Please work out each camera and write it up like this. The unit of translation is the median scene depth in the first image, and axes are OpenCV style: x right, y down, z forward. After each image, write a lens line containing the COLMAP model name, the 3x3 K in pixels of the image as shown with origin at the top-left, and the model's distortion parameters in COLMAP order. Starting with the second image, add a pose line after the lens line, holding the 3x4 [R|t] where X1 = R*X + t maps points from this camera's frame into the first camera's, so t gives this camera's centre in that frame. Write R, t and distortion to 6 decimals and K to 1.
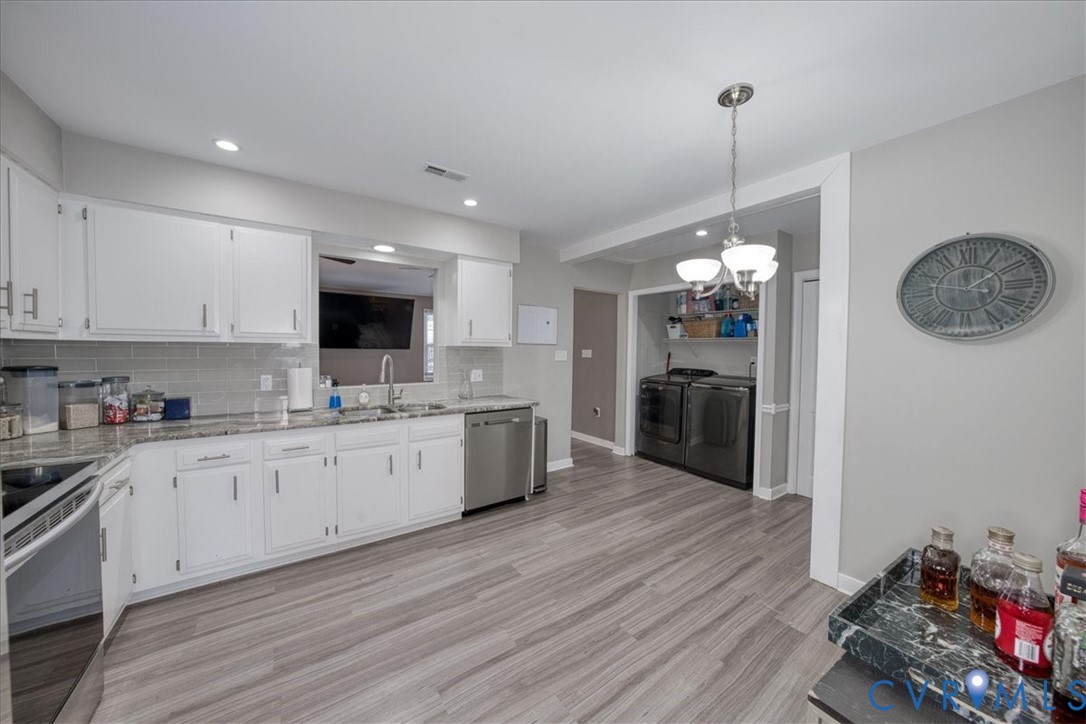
lens RADIAL K [[374.7, 0, 544.1], [0, 374.7, 360.9], [0, 0, 1]] dist [-0.011253, 0.000382]
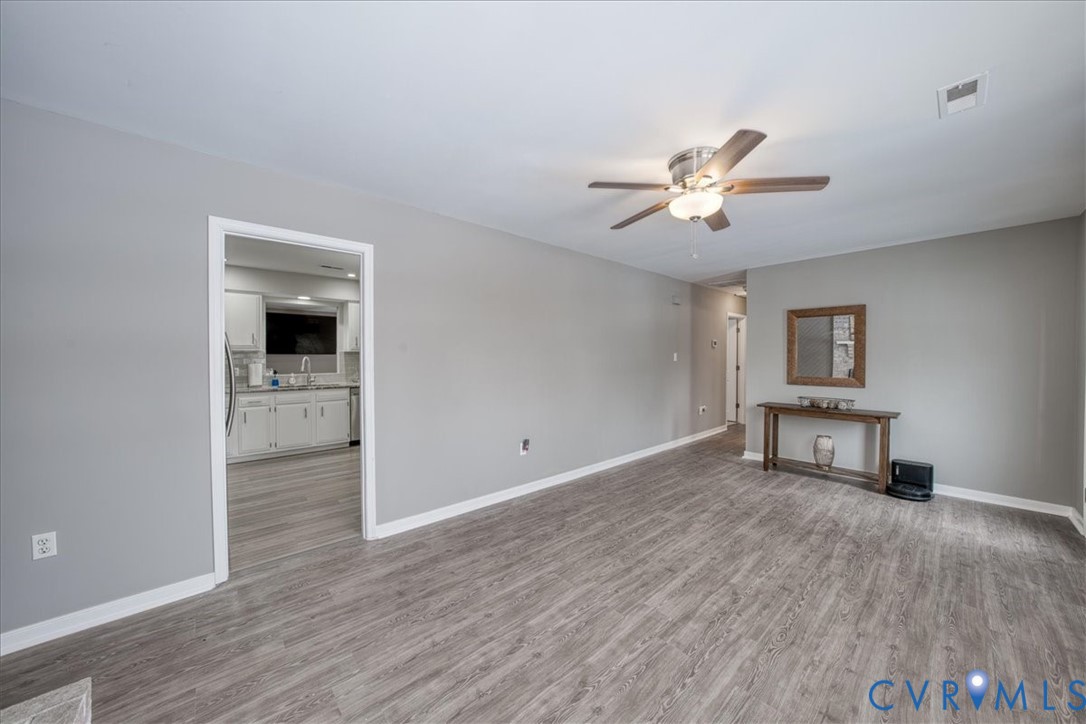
lens RADIAL K [[374.7, 0, 541.5], [0, 374.7, 359.8], [0, 0, 1]] dist [-0.011253, 0.000382]
pose [[0.994211, -0.009319, 0.107043, 0.527322], [0.011028, 0.999821, -0.015387, 0.039512], [-0.106881, 0.016478, 0.994135, -0.928194]]
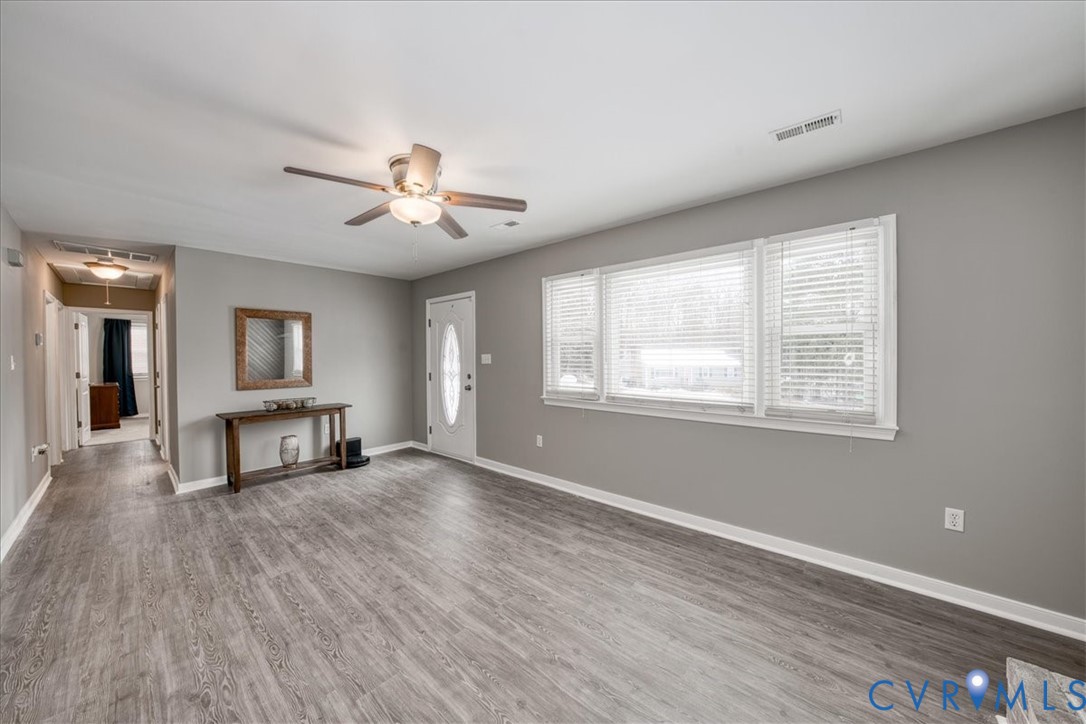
lens RADIAL K [[374.7, 0, 544.9], [0, 374.7, 359.5], [0, 0, 1]] dist [-0.011253, 0.000382]
pose [[-0.219496, -0.015392, 0.975492, -1.215972], [0.030768, 0.999269, 0.022690, -0.052772], [-0.975128, 0.034995, -0.218862, 1.656766]]
